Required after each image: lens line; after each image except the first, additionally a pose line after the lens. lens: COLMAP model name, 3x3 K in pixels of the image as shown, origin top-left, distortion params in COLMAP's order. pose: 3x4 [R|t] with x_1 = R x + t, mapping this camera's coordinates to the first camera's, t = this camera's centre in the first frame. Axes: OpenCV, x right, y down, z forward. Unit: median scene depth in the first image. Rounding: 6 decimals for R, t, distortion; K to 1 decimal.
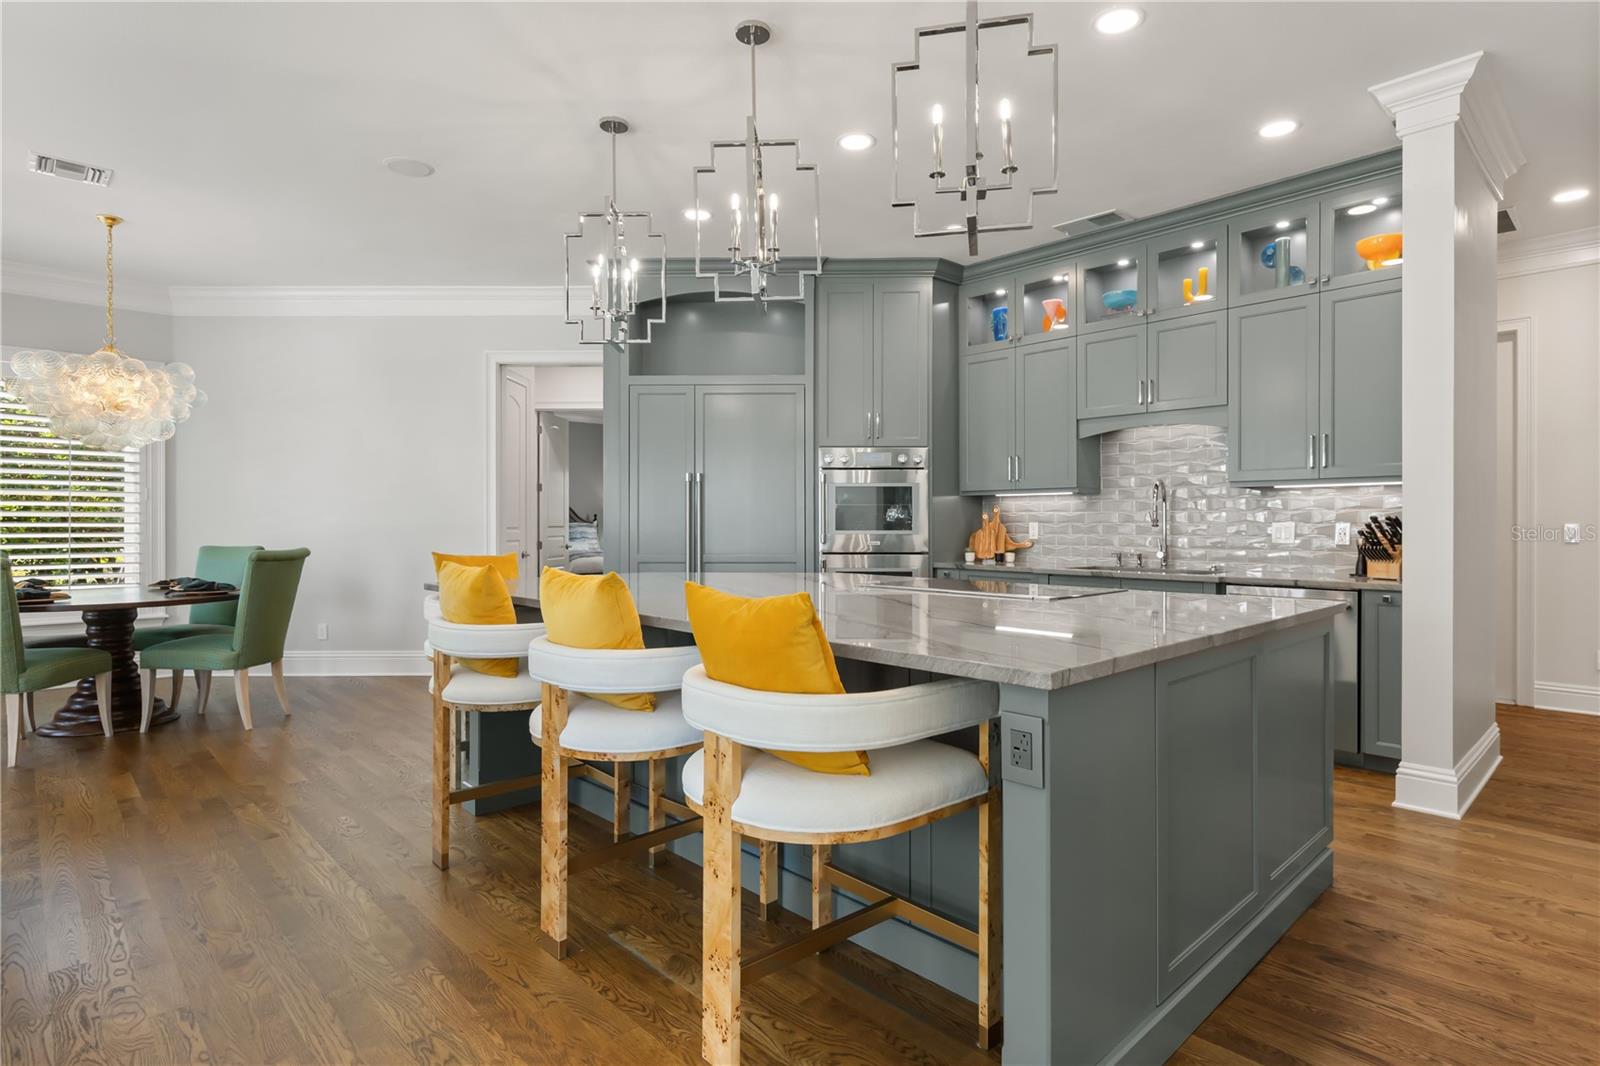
lens RADIAL K [[831.5, 0, 807.3], [0, 831.5, 525.5], [0, 0, 1]] dist [0.001722, -0.000118]
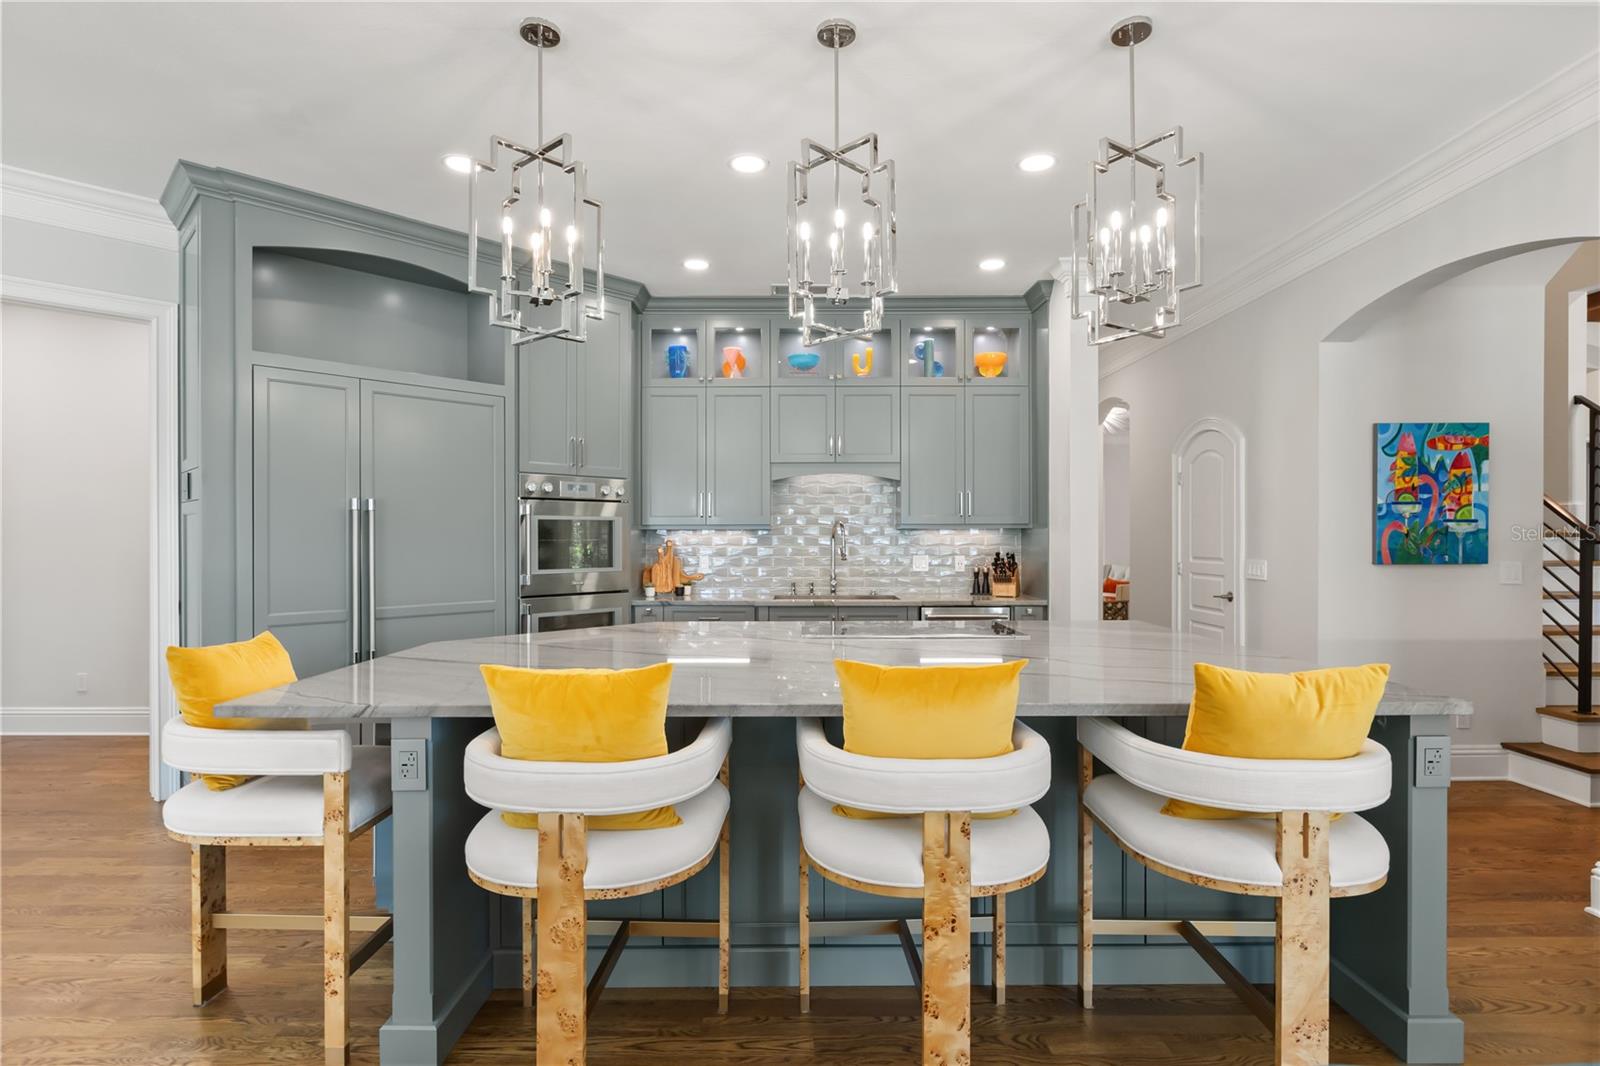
lens RADIAL K [[793.4, 0, 800.0], [0, 793.4, 533.0], [0, 0, 1]] dist [-0.000337, -0.000029]
pose [[0.683635, 0.000798, 0.729823, -0.414629], [0.002859, 0.999989, -0.003772, -0.031584], [-0.729818, 0.004665, 0.683625, 0.255563]]
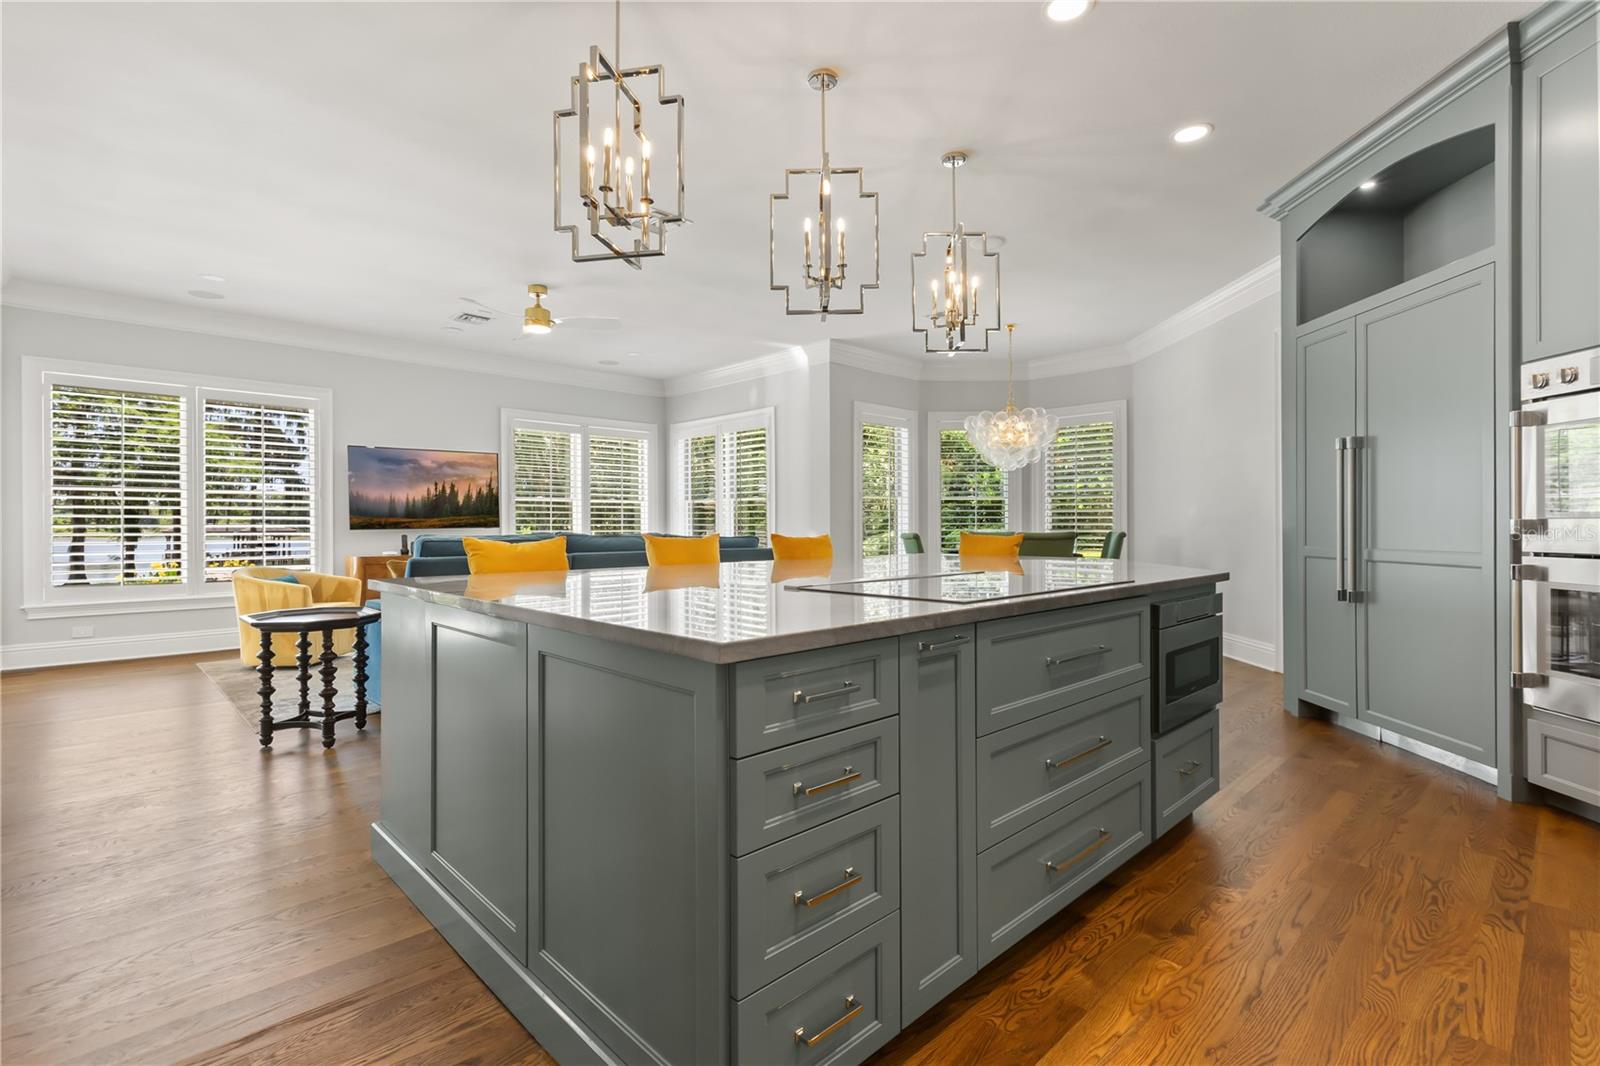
lens RADIAL K [[740.9, 0, 800.7], [0, 740.9, 529.0], [0, 0, 1]] dist [0.007951, -0.001218]
pose [[0.000093, 0.005004, -0.999987, 0.555986], [0.000981, 0.999987, 0.005004, 0.014621], [1.000000, -0.000982, 0.000088, 0.557320]]
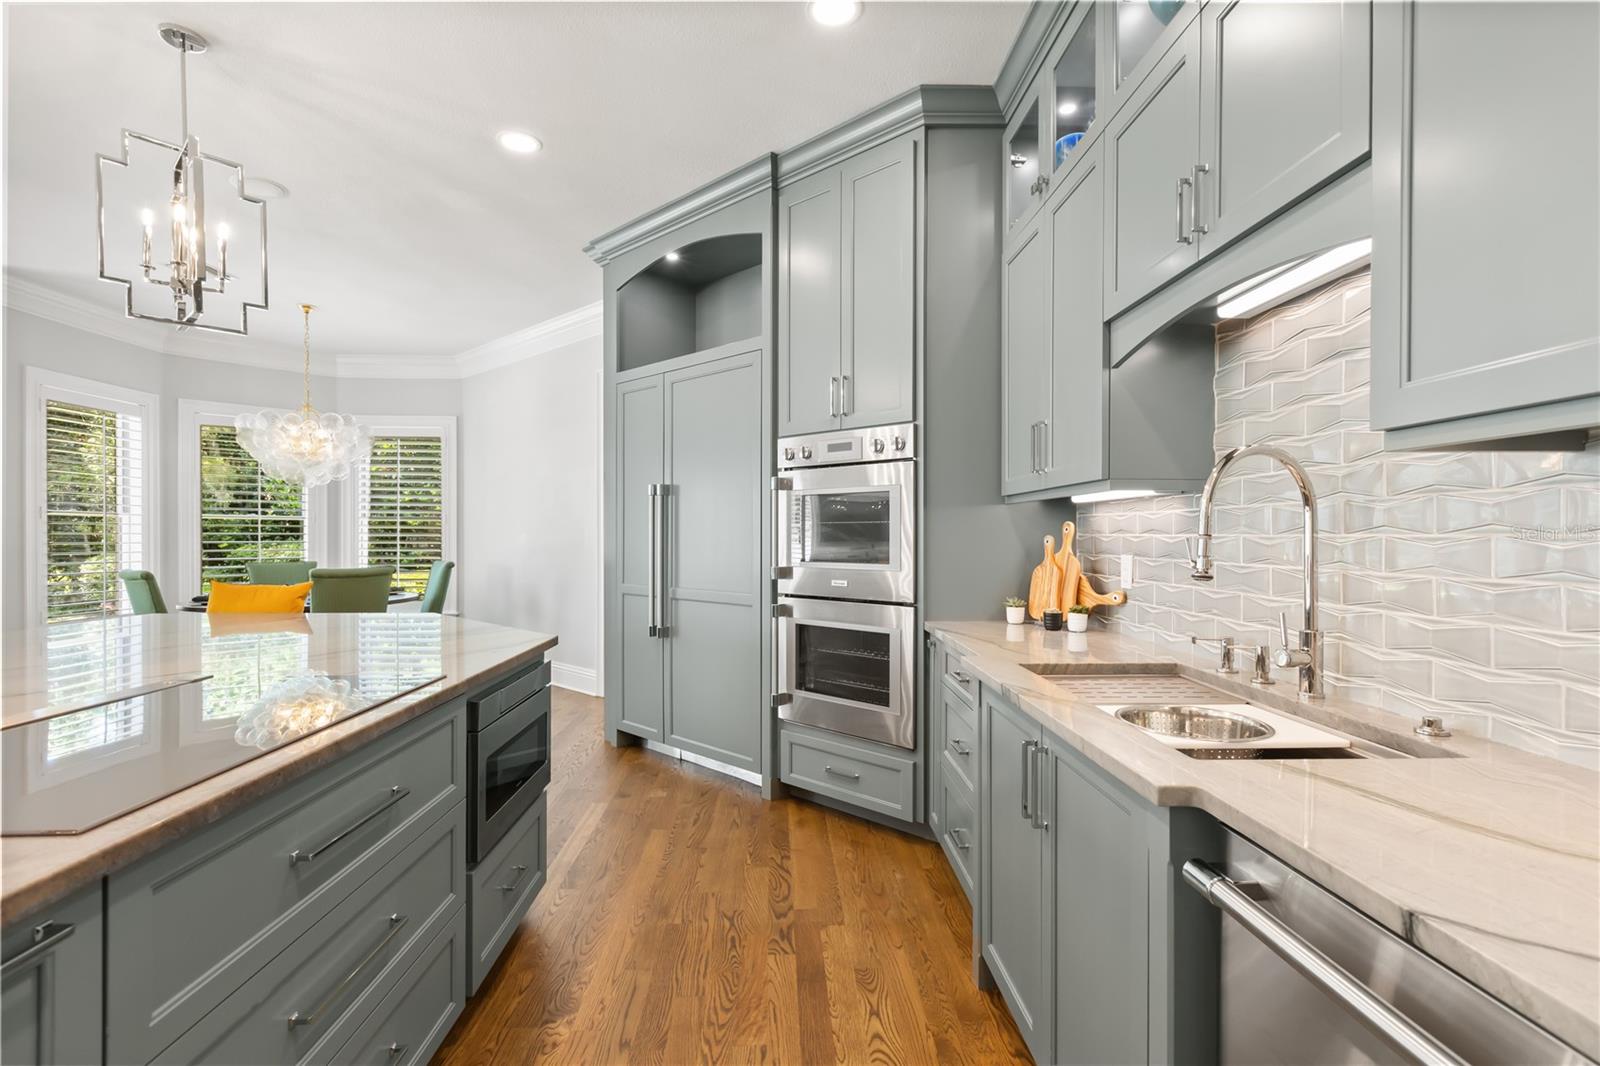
lens RADIAL K [[734.7, 0, 806.6], [0, 734.7, 530.7], [0, 0, 1]] dist [-0.001062, -0.000032]
pose [[0.752550, -0.001421, -0.658534, 0.459123], [-0.002886, 0.999981, -0.005456, -0.016697], [0.658529, 0.006006, 0.752531, 0.611883]]
